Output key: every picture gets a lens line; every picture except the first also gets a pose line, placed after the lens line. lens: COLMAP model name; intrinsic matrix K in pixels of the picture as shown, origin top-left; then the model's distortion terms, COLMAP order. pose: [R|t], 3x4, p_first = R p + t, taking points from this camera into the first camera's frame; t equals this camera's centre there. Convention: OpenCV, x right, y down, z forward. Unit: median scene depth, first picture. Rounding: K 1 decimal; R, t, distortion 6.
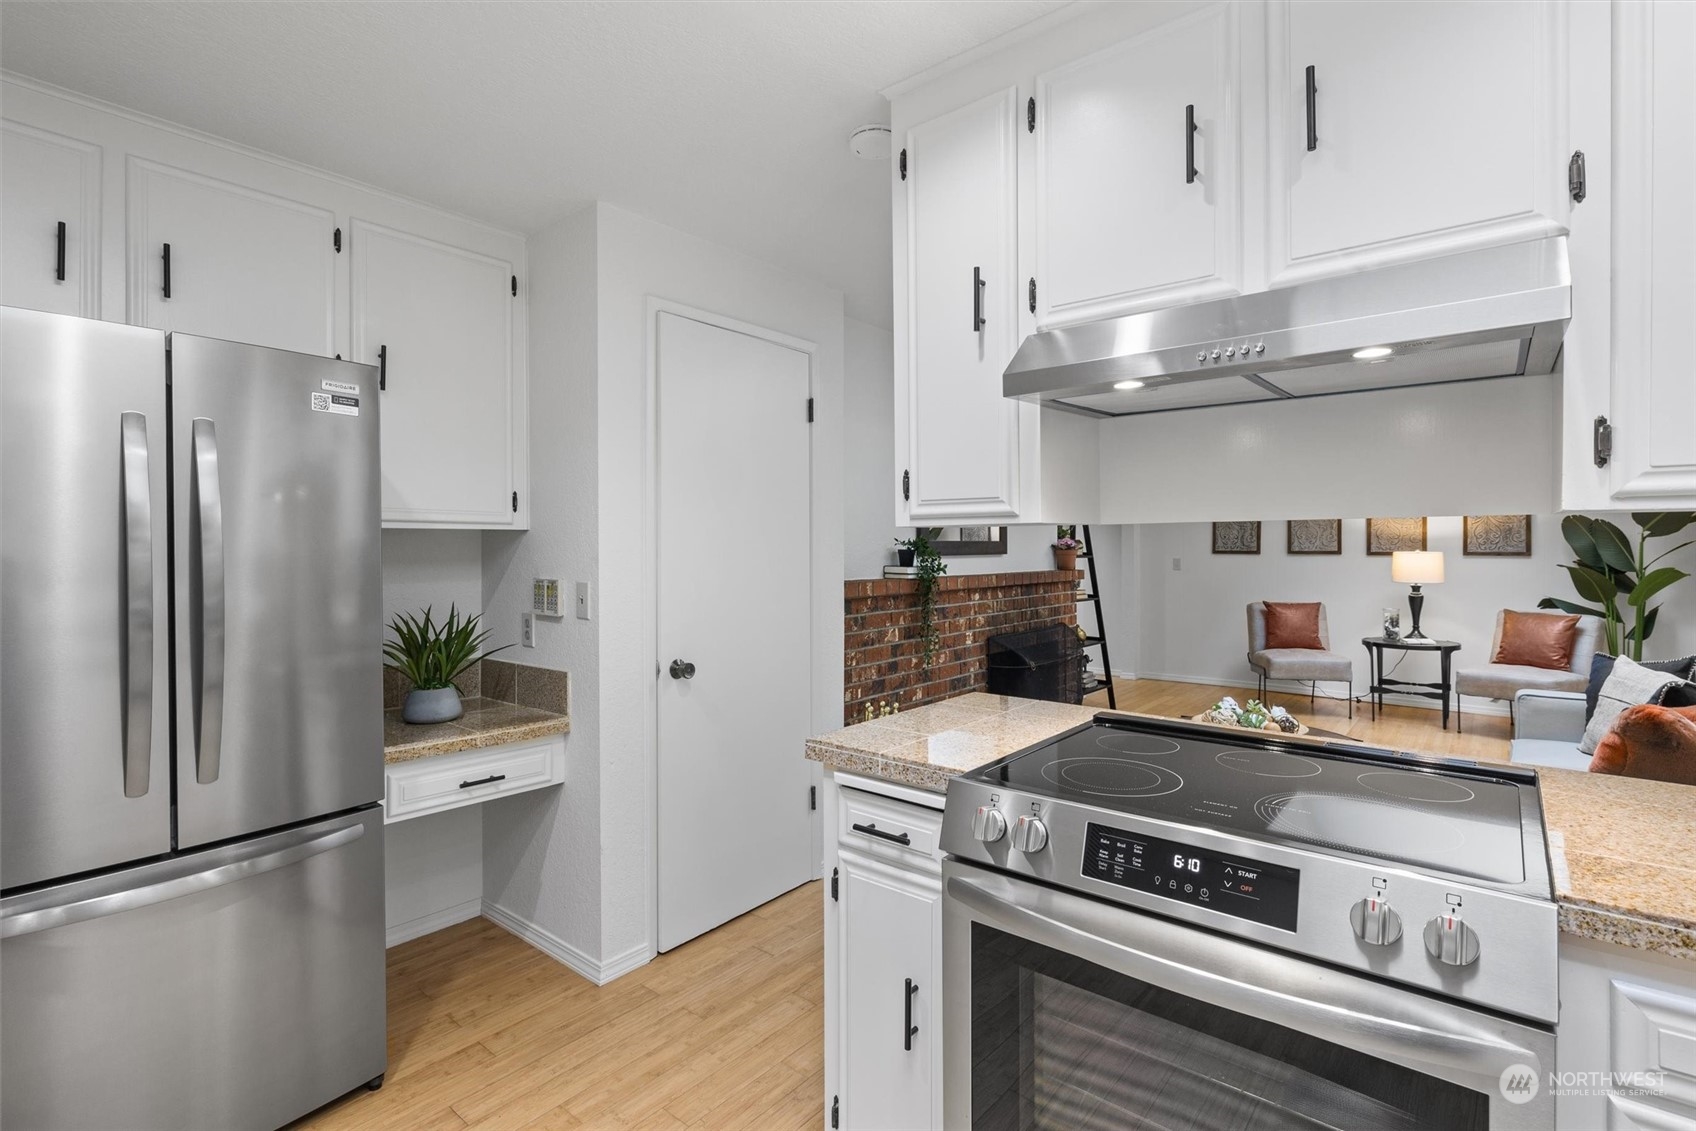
lens RADIAL K [[793.3, 0, 851.4], [0, 793.3, 549.2], [0, 0, 1]] dist [-0.005835, -0.000400]
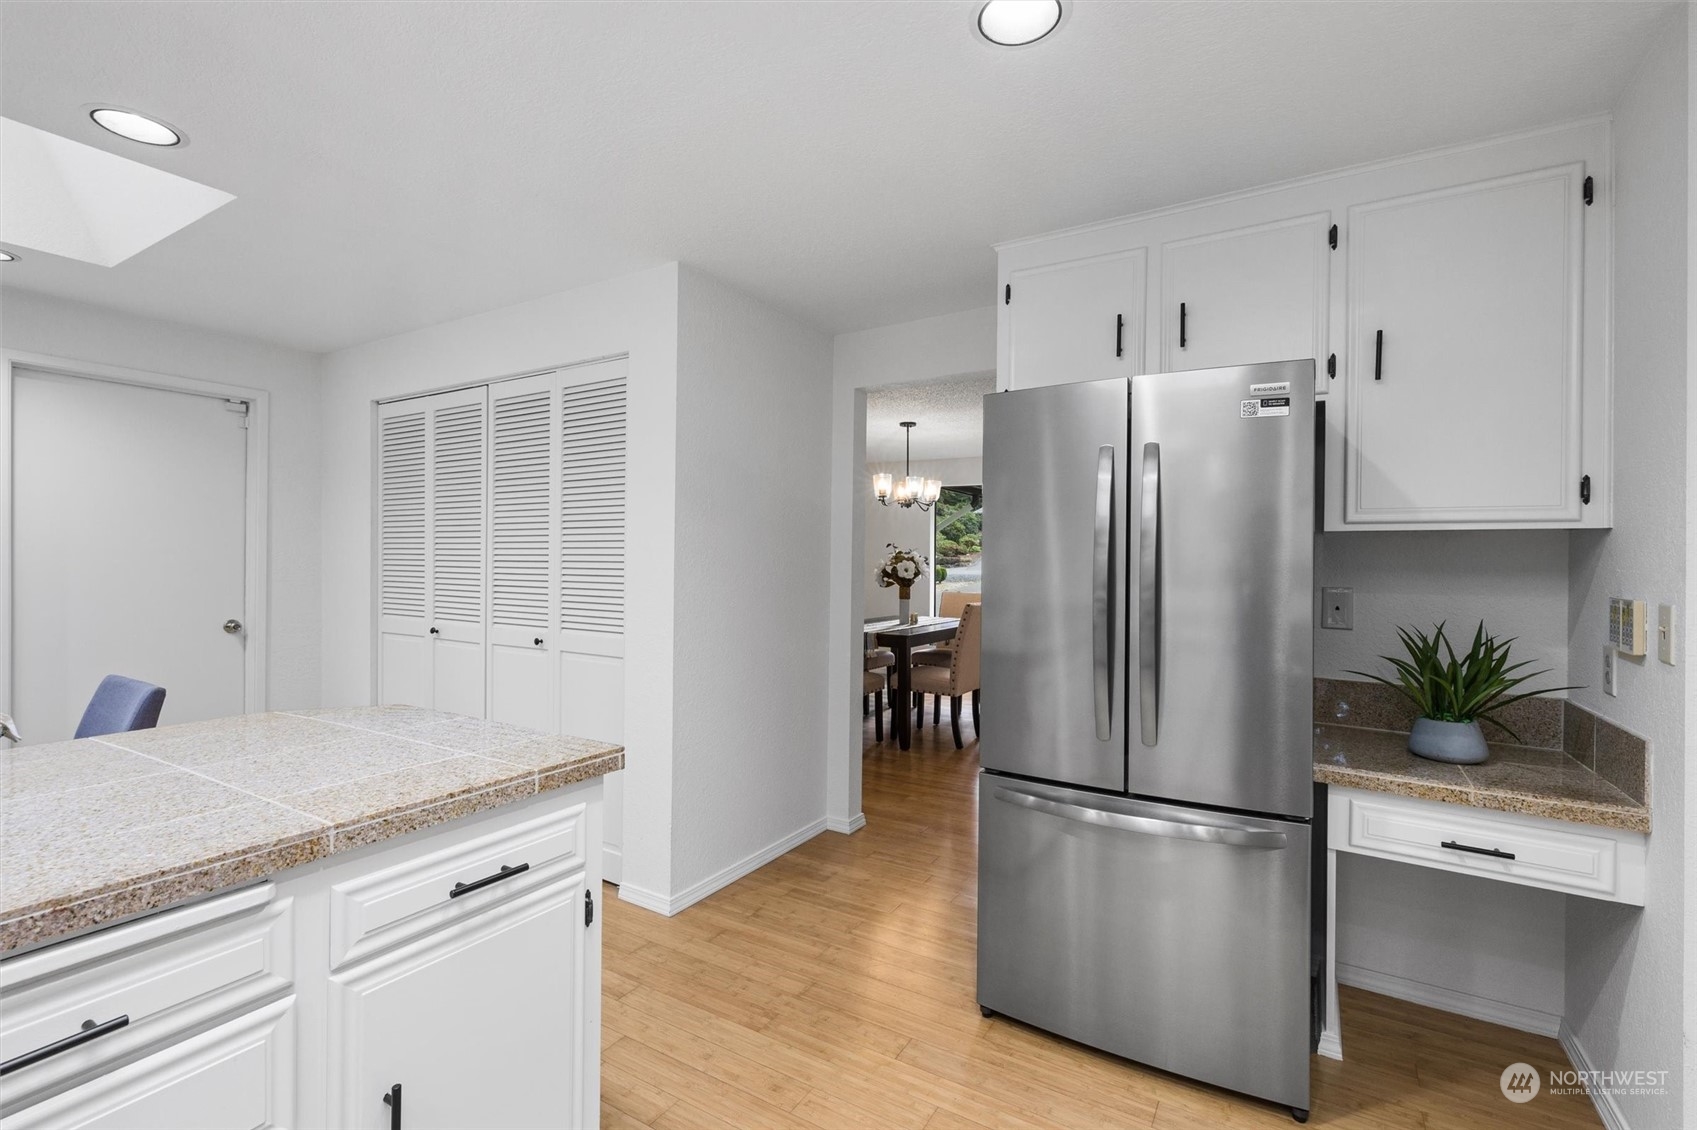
lens RADIAL K [[745.5, 0, 851.6], [0, 745.5, 557.0], [0, 0, 1]] dist [0.000390, -0.000136]
pose [[0.148075, 0.002229, -0.988974, 0.149645], [-0.012407, 0.999923, 0.000396, 0.009541], [0.988898, 0.012212, 0.148091, 0.242037]]
